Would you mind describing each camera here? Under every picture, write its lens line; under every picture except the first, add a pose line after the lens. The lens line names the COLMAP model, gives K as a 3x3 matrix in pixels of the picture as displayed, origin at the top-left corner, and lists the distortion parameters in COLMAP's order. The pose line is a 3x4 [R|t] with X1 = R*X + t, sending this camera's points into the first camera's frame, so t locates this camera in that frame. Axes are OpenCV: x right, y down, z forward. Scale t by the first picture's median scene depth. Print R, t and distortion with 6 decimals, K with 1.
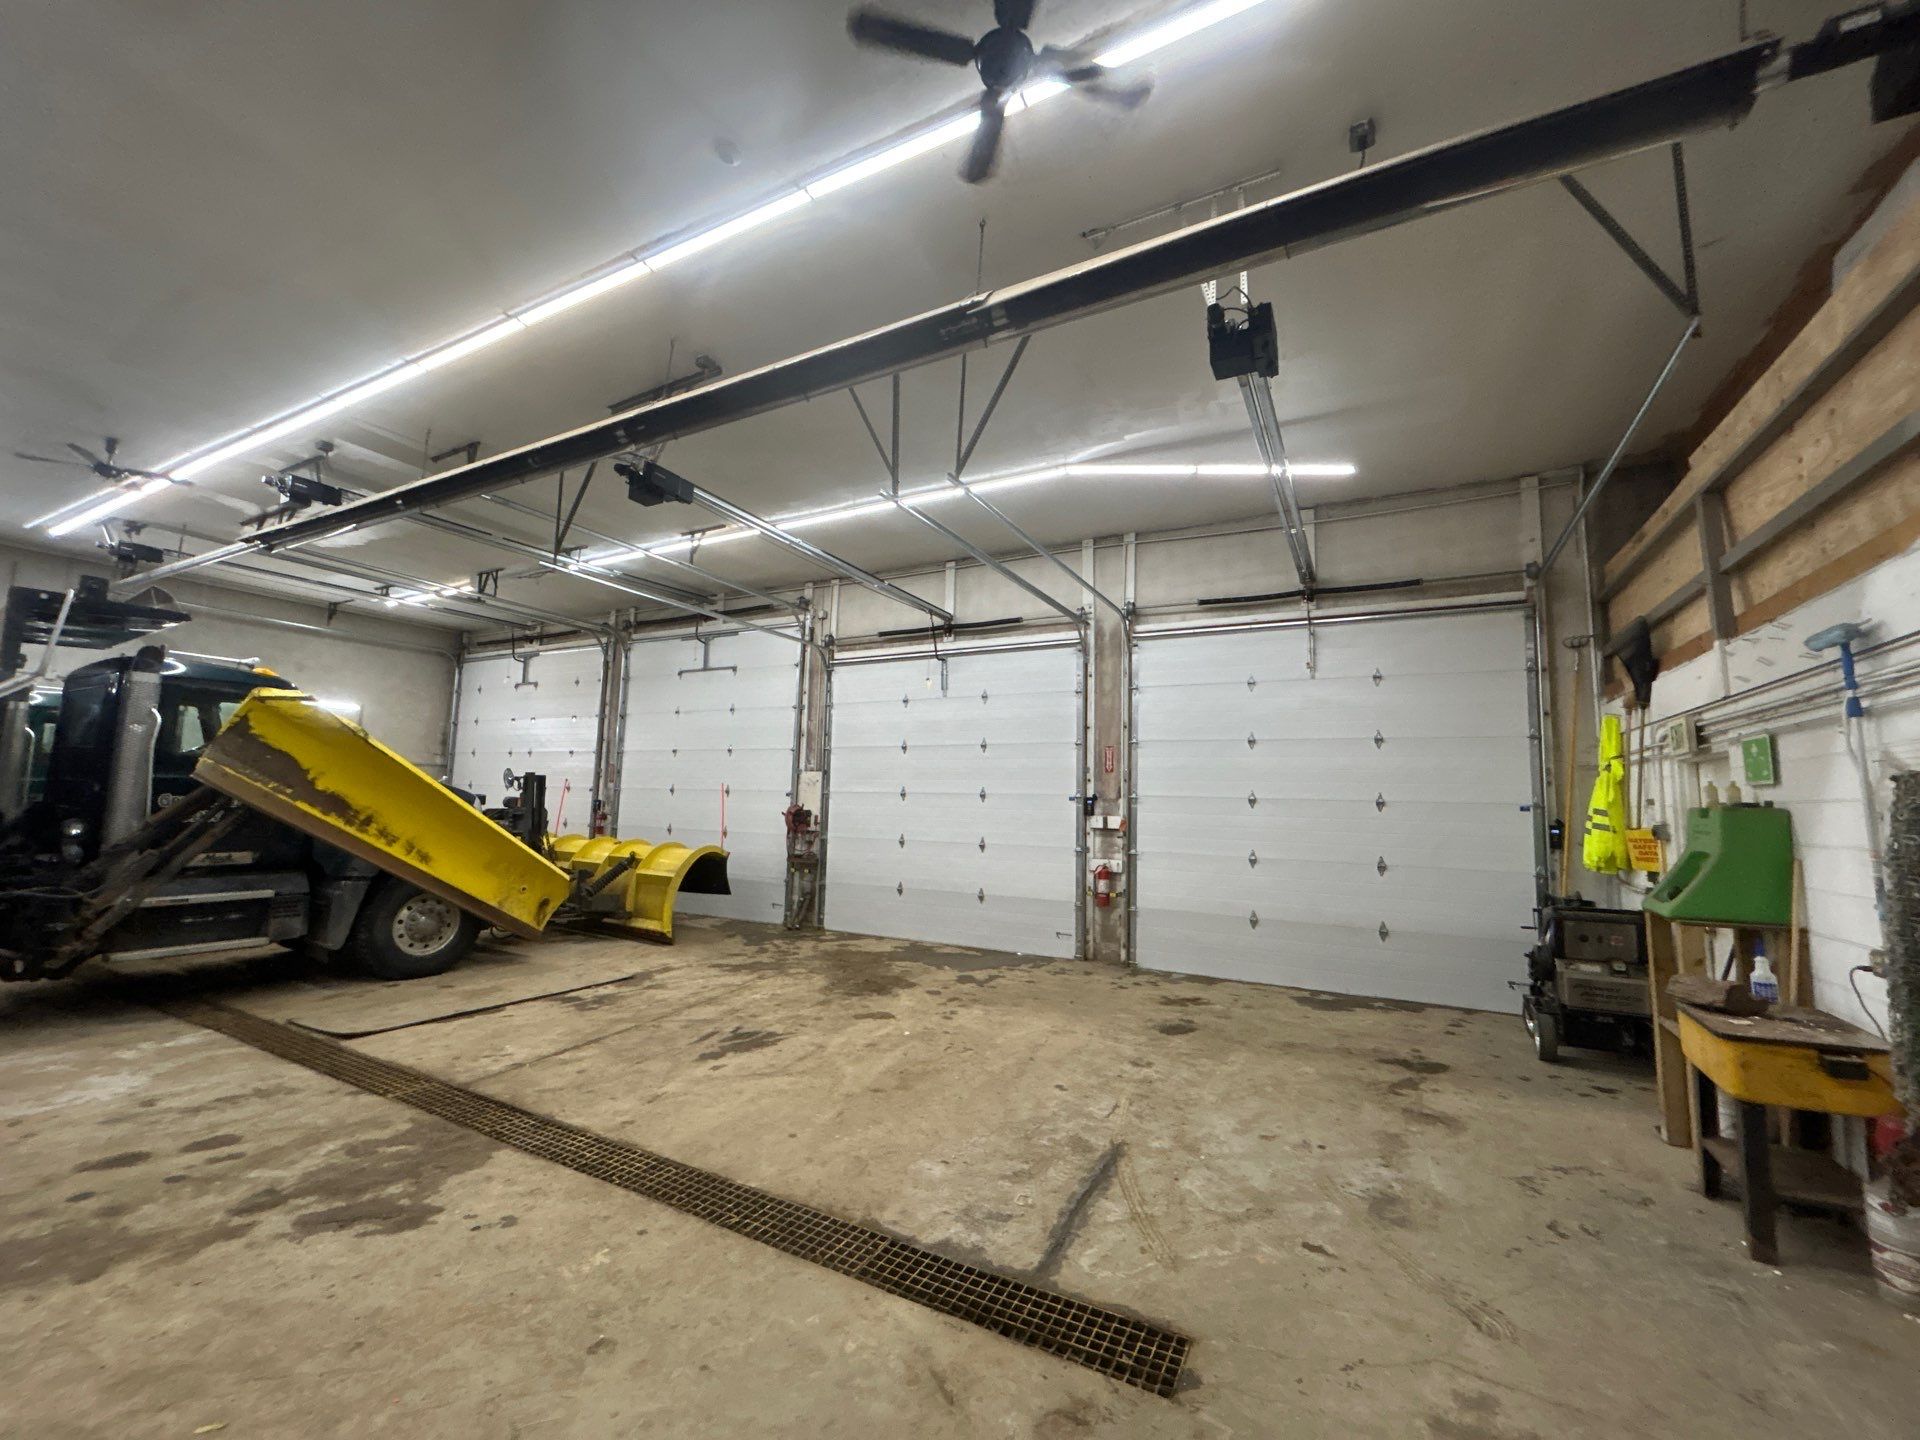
lens RADIAL K [[771.1, 0, 960.4], [0, 771.1, 721.9], [0, 0, 1]] dist [-0.003422, -0.000218]
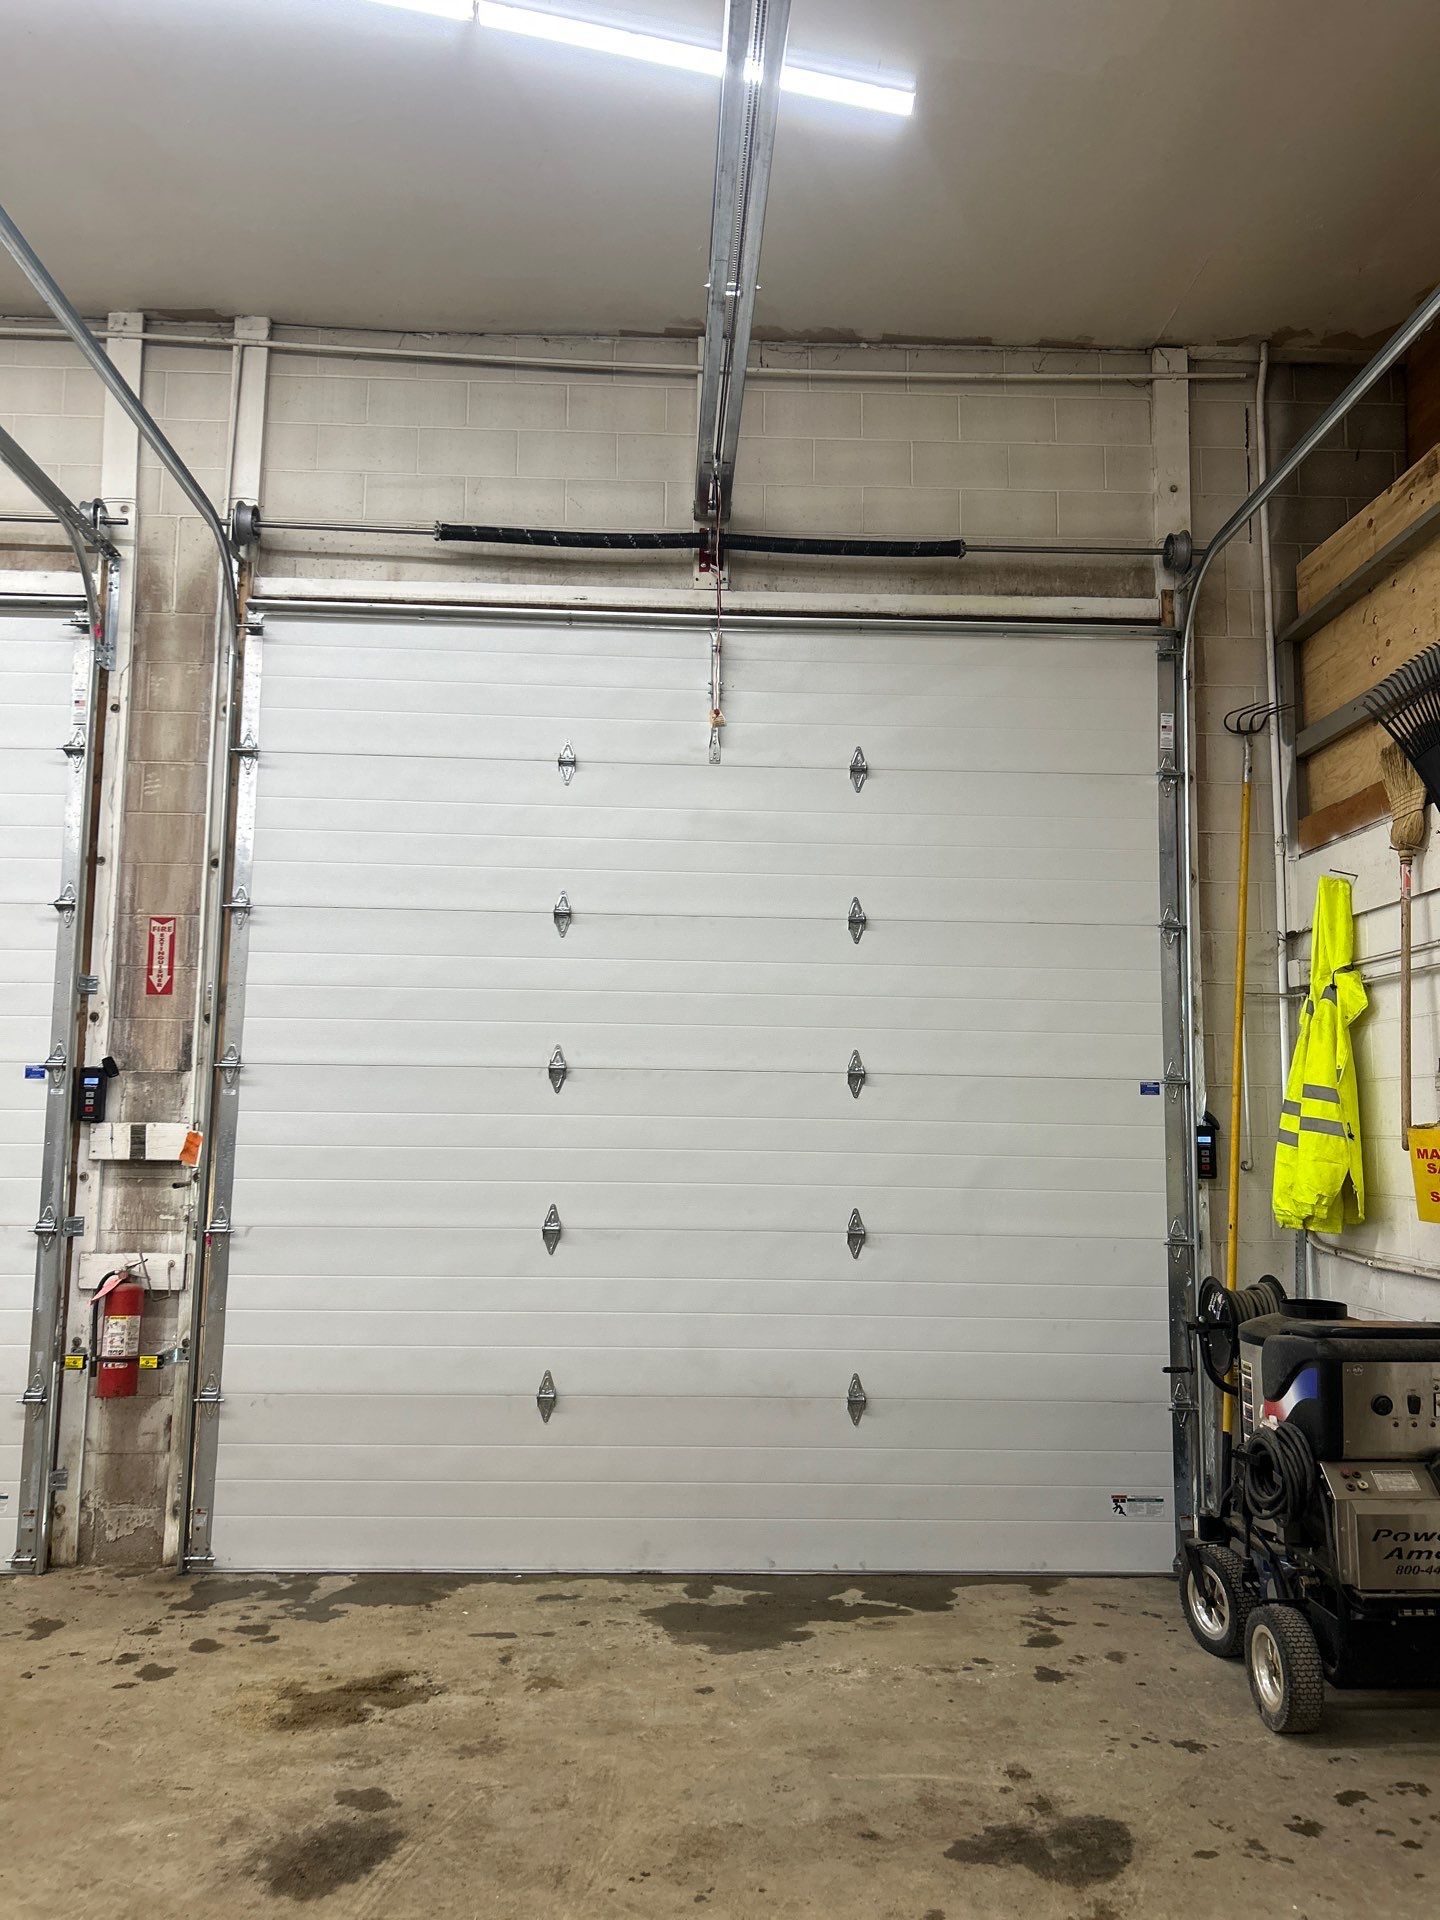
lens RADIAL K [[1441.9, 0, 720.0], [0, 1441.9, 960.0], [0, 0, 1]] dist [0.049515, -0.054537]
pose [[0.860847, 0.045284, 0.506845, 0.083919], [-0.043515, 0.998935, -0.015342, 0.050815], [-0.507000, -0.008848, 0.861900, 0.335221]]
